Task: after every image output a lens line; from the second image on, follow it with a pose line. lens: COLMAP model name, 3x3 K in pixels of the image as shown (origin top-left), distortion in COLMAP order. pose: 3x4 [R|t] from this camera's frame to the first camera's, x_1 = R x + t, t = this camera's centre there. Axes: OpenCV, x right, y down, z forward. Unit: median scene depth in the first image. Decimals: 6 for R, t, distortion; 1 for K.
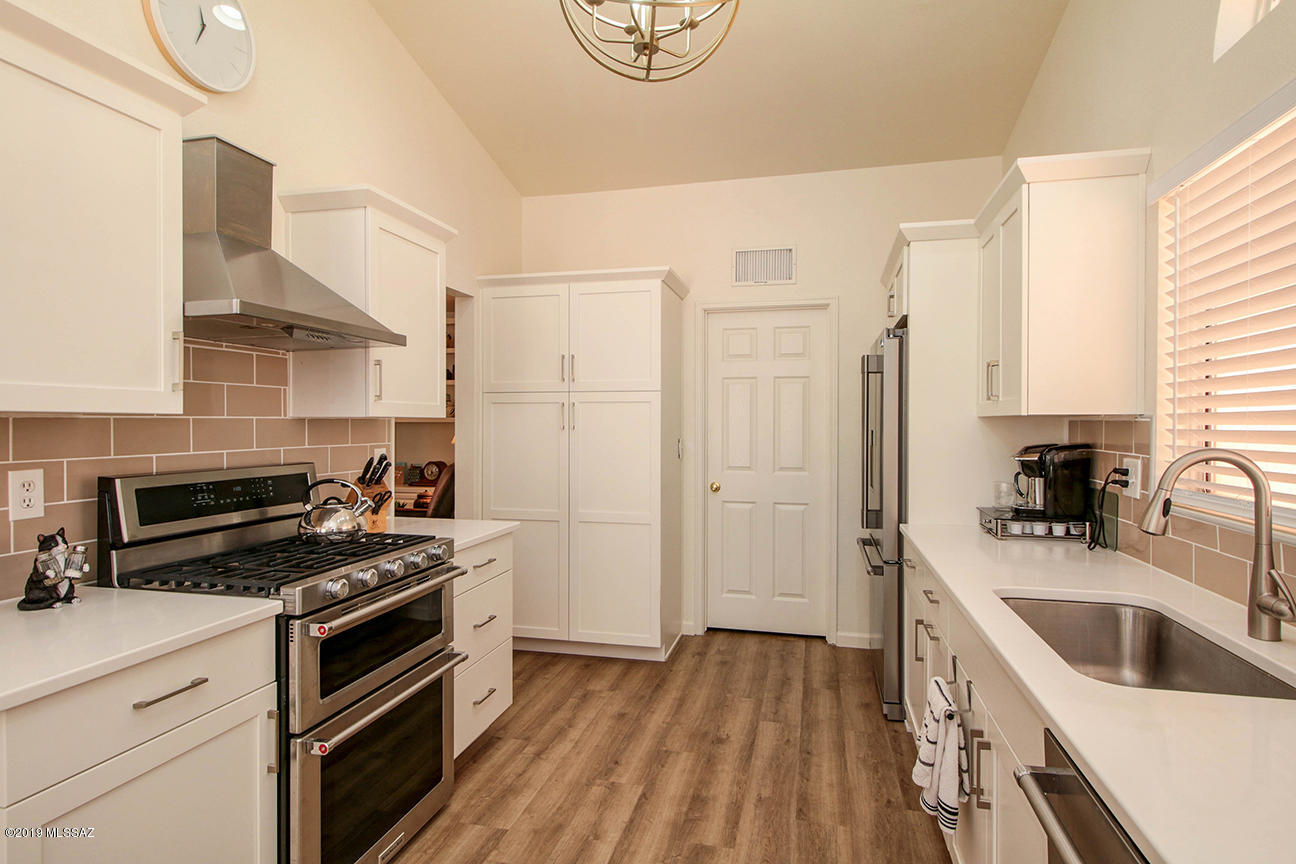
lens RADIAL K [[706.9, 0, 641.5], [0, 706.9, 426.5], [0, 0, 1]] dist [0.026814, 0.000646]
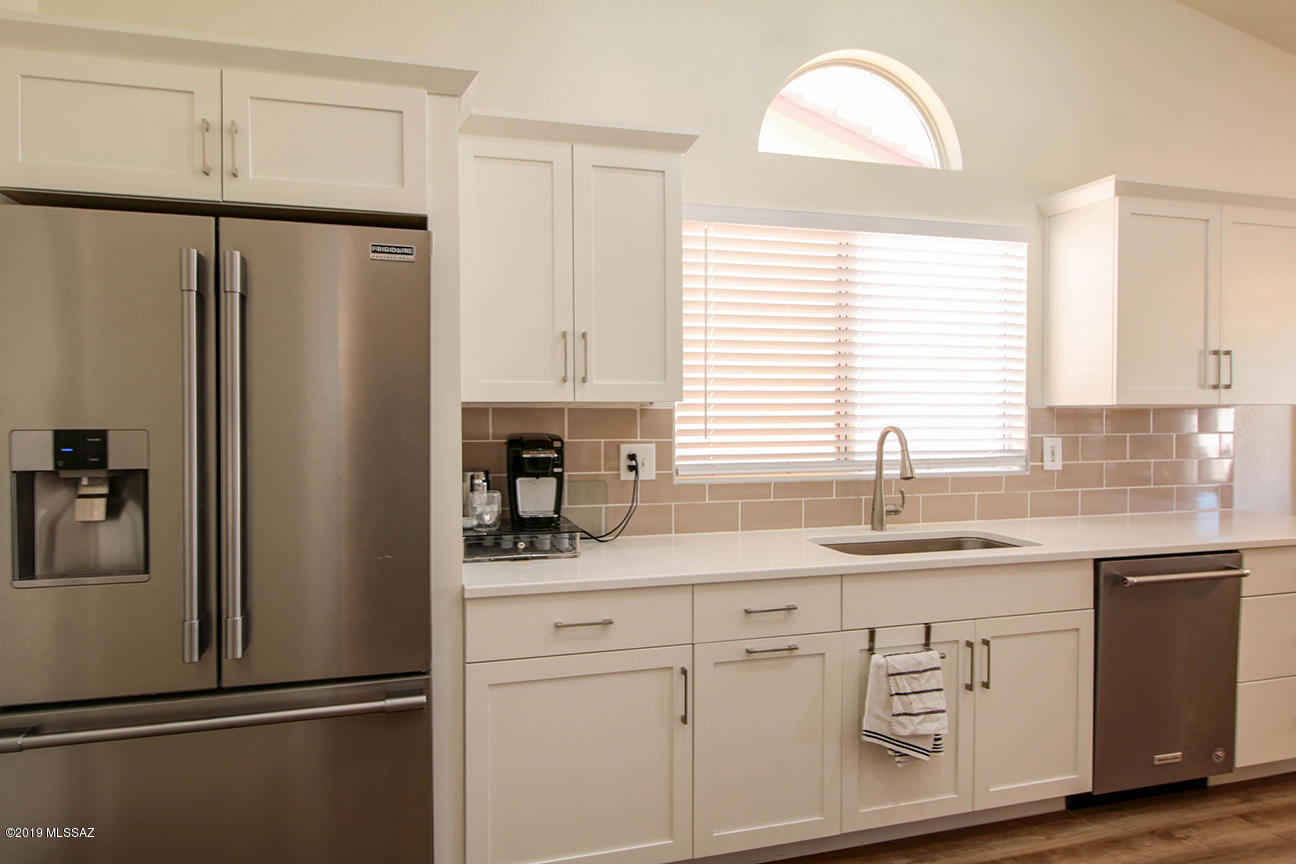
lens RADIAL K [[799.5, 0, 652.8], [0, 799.5, 435.8], [0, 0, 1]] dist [0.022852, -0.005919]
pose [[-0.522975, -0.027793, 0.851895, -0.288713], [0.004407, 0.999367, 0.035309, -0.007362], [-0.852337, 0.022220, -0.522521, 1.359726]]
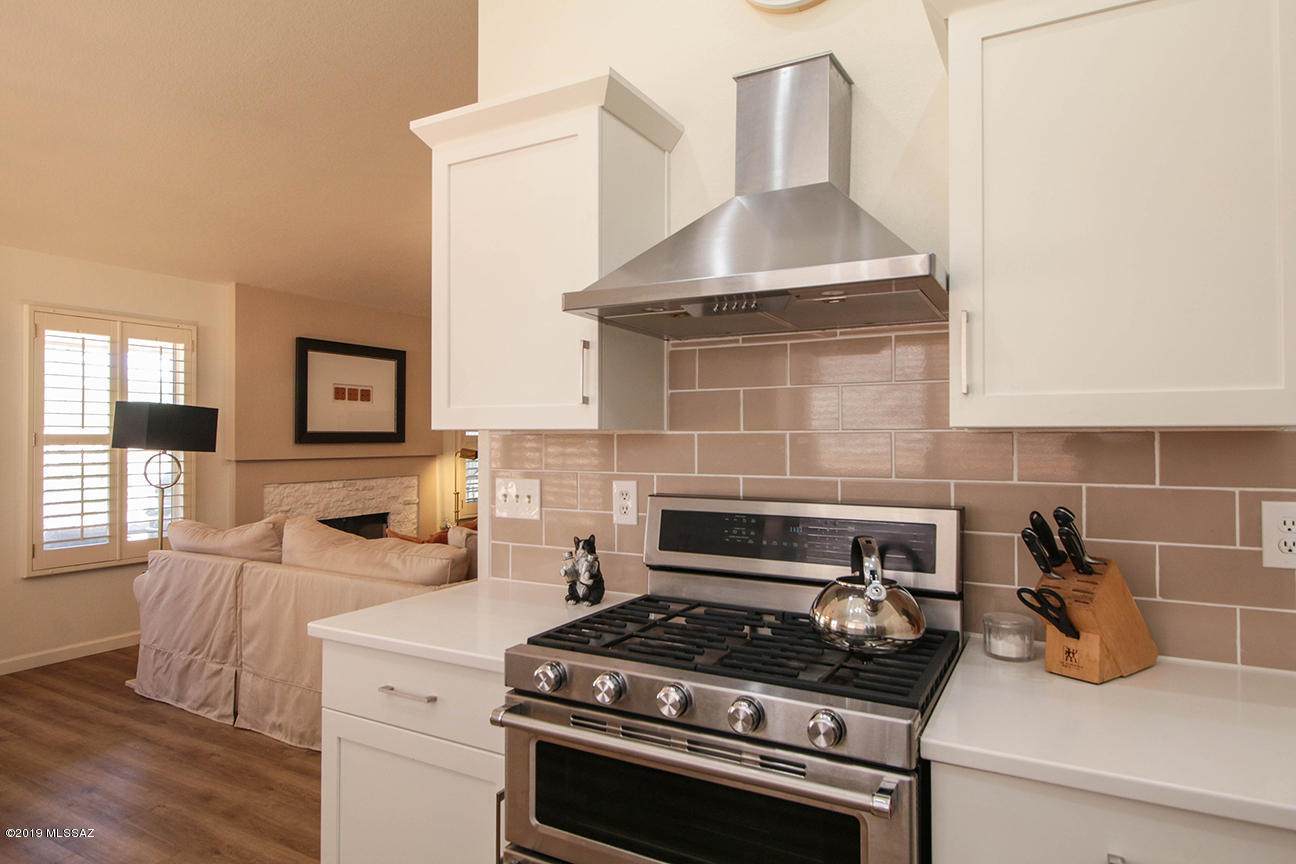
lens RADIAL K [[757.4, 0, 645.9], [0, 757.4, 424.2], [0, 0, 1]] dist [0.003339, -0.002785]
pose [[-0.261475, -0.018791, -0.965027, 0.185648], [-0.006247, 0.999822, -0.017776, -0.004654], [0.965190, 0.001381, -0.261546, 0.883437]]
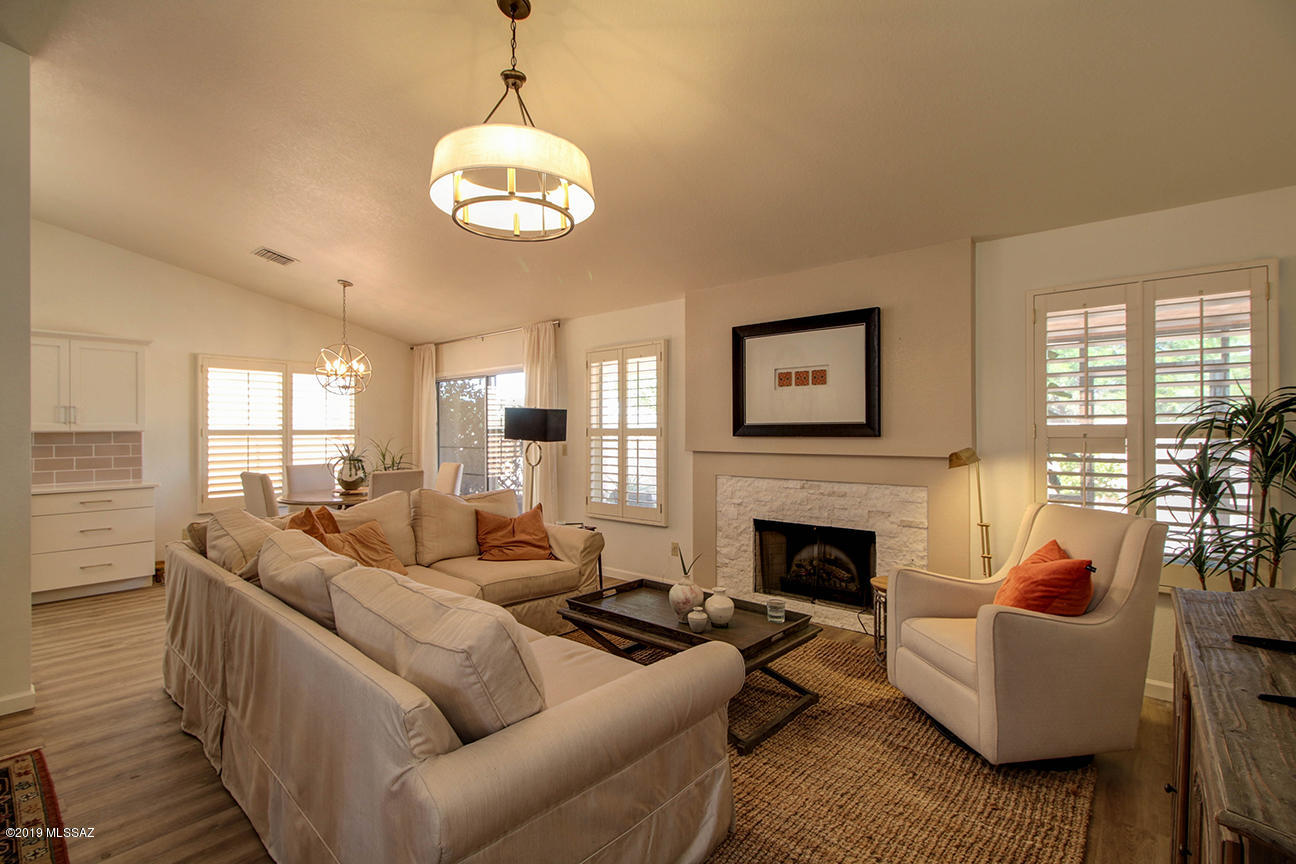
lens RADIAL K [[590.8, 0, 638.4], [0, 590.8, 437.0], [0, 0, 1]] dist [0.019835, -0.008655]
pose [[-0.893775, -0.002308, 0.448510, -2.103197], [0.004744, 0.999882, 0.014600, -0.005598], [-0.448491, 0.015177, -0.893658, 0.946098]]
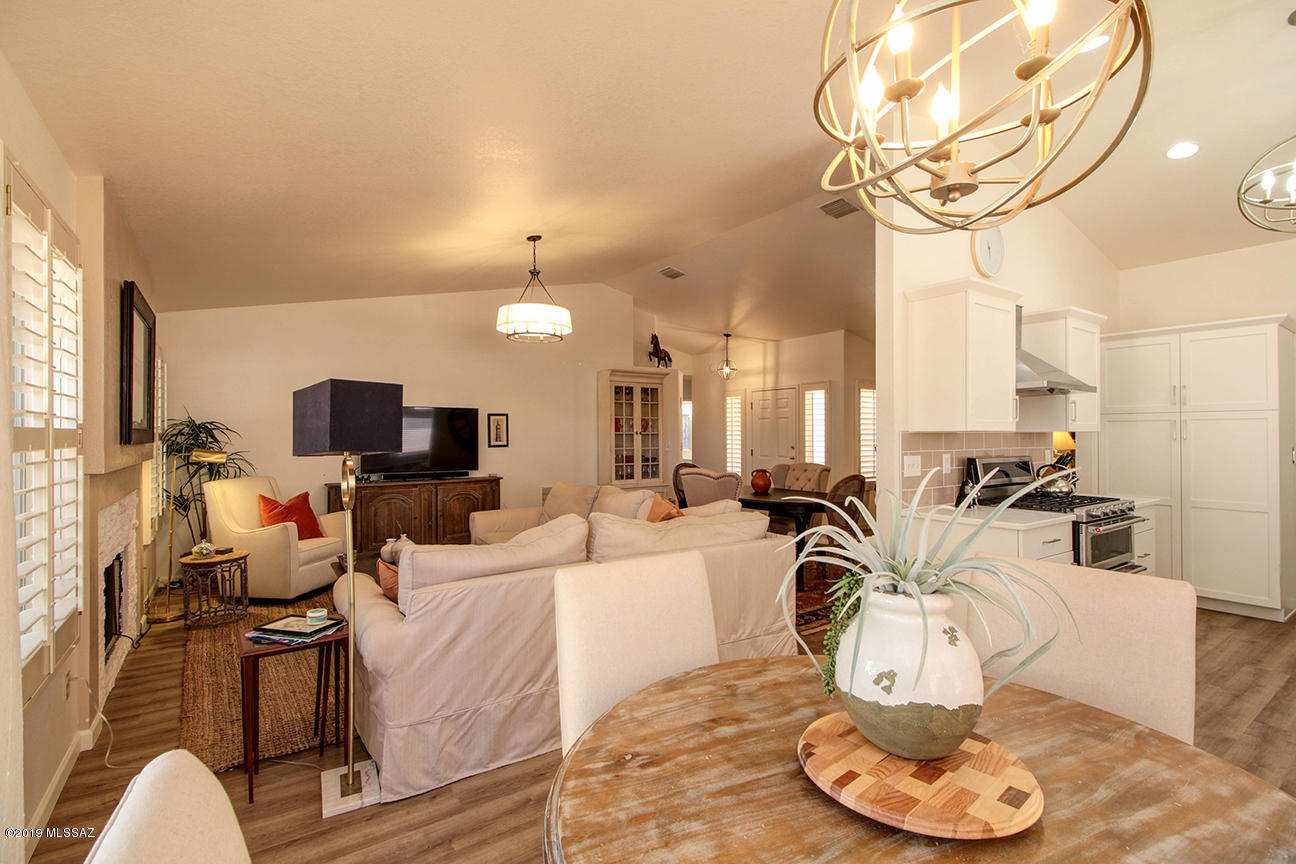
lens RADIAL K [[590.8, 0, 640.2], [0, 590.8, 430.8], [0, 0, 1]] dist [0.019835, -0.008655]
pose [[0.754816, -0.006223, -0.655907, -0.197136], [-0.001911, 0.999930, -0.011686, 0.003769], [0.655934, 0.010074, 0.754751, -0.838094]]
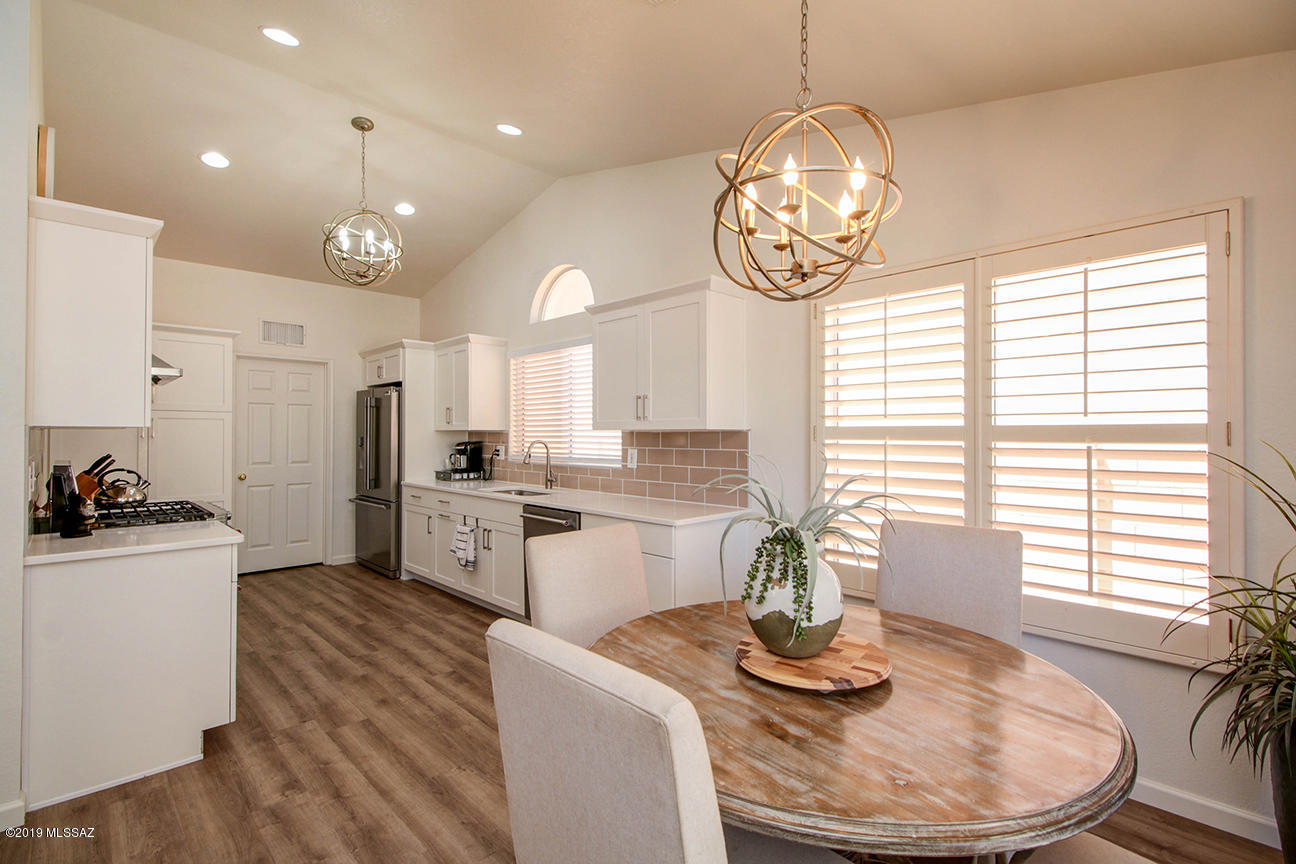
lens RADIAL K [[590.8, 0, 650.9], [0, 590.8, 431.6], [0, 0, 1]] dist [0.019835, -0.008655]
pose [[0.519651, 0.002347, 0.854375, -0.844495], [0.005082, 0.999970, -0.005839, 0.004838], [-0.854363, 0.007376, 0.519624, -0.605276]]
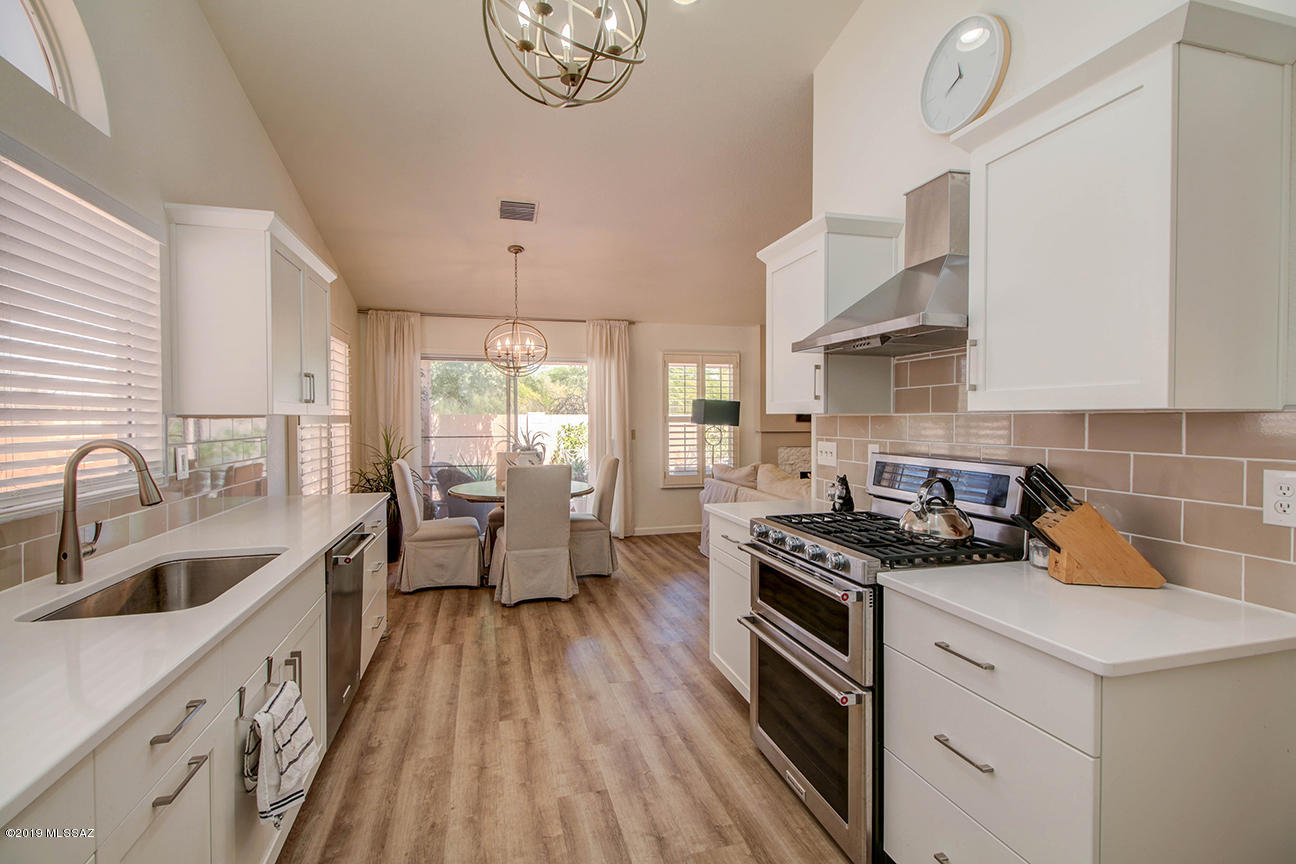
lens RADIAL K [[590.8, 0, 652.4], [0, 590.8, 427.6], [0, 0, 1]] dist [0.019835, -0.008655]
pose [[-0.865832, 0.005671, -0.500302, 0.261517], [-0.004657, 0.999801, 0.019392, -0.005829], [0.500313, 0.019120, -0.865634, 1.337756]]
